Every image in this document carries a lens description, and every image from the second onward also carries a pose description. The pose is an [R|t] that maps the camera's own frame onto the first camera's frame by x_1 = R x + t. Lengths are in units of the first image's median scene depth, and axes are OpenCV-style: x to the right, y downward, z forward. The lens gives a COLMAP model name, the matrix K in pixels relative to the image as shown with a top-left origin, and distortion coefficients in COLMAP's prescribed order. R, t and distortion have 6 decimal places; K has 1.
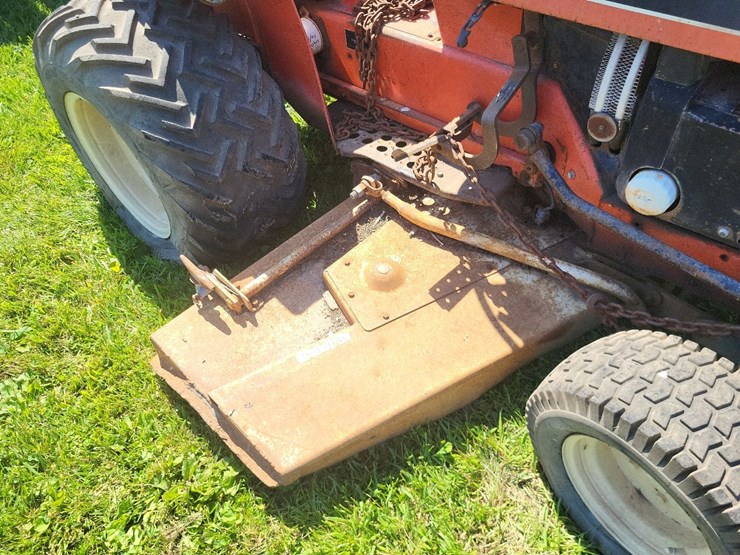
lens RADIAL K [[567.1, 0, 375.9], [0, 567.1, 268.5], [0, 0, 1]] dist [0.046860, -0.036901]
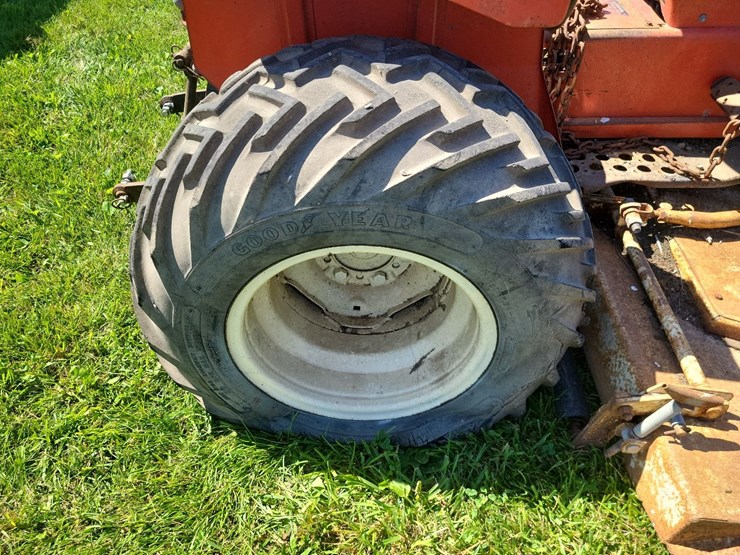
lens RADIAL K [[576.9, 0, 365.6], [0, 576.9, 280.5], [0, 0, 1]] dist [0.042913, -0.029546]
pose [[0.741744, -0.415741, 0.526285, -0.906371], [0.455407, 0.888270, 0.059845, -0.329554], [-0.492363, 0.195284, 0.848200, 0.566462]]
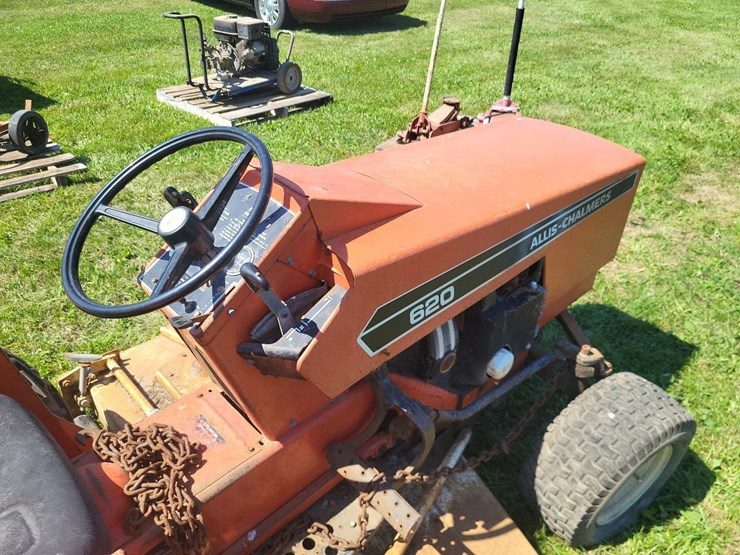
lens RADIAL K [[567.1, 0, 376.8], [0, 567.1, 267.3], [0, 0, 1]] dist [0.046860, -0.036901]
pose [[0.050520, -0.491110, 0.869631, -0.528092], [0.708883, 0.630996, 0.315163, -0.754832], [-0.703514, 0.600545, 0.380018, 0.408529]]
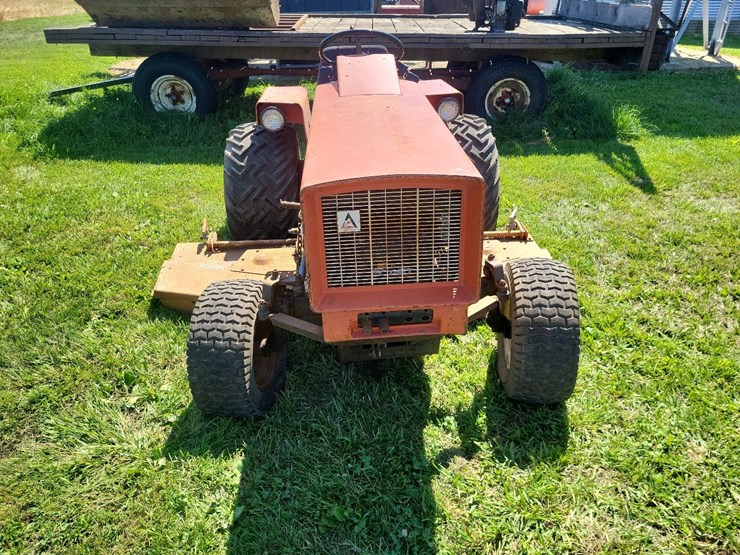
lens RADIAL K [[581.4, 0, 362.5], [0, 581.4, 258.5], [0, 0, 1]] dist [0.030154, -0.018514]
pose [[0.721376, 0.326751, -0.610614, 1.566200], [-0.517840, 0.839939, -0.162306, 0.162935], [0.459845, 0.433284, 0.775117, -0.434582]]
